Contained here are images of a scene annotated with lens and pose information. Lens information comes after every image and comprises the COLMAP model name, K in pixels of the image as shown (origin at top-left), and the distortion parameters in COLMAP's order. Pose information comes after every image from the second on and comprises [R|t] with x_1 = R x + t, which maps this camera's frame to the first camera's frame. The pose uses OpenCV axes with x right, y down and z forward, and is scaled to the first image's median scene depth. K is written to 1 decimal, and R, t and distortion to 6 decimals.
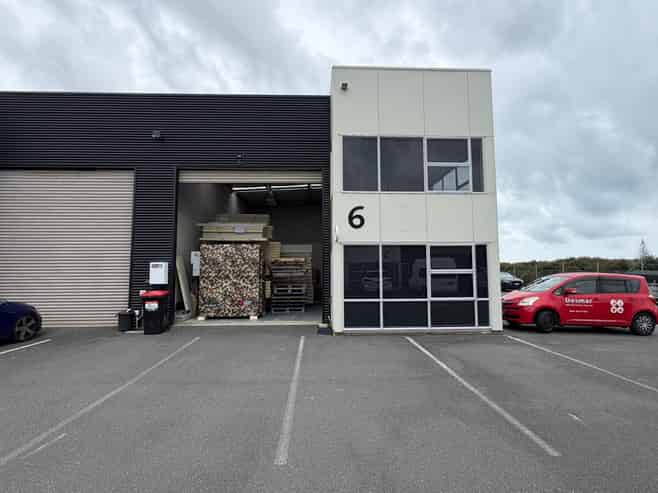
lens RADIAL K [[331.0, 0, 329.0], [0, 331.0, 246.5], [0, 0, 1]] dist [0.018174, 0.000175]
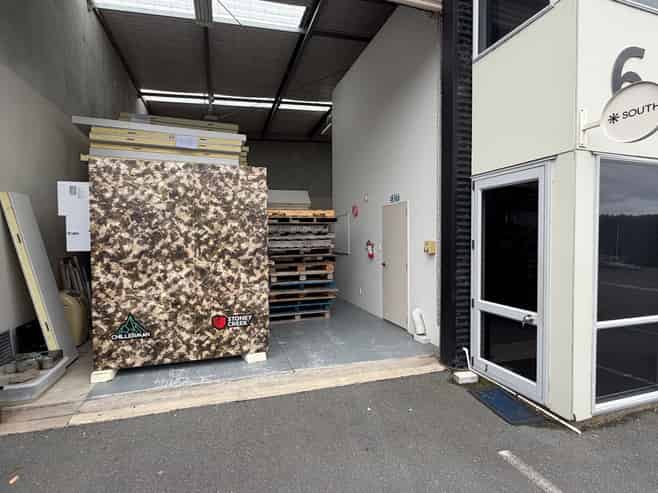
lens RADIAL K [[334.4, 0, 328.3], [0, 334.4, 244.5], [0, 0, 1]] dist [0.001794, 0.000304]
pose [[0.961866, -0.006707, 0.273437, -0.293098], [-0.020757, 0.995027, 0.097423, 0.049880], [-0.272731, -0.099384, 0.956943, 0.712588]]
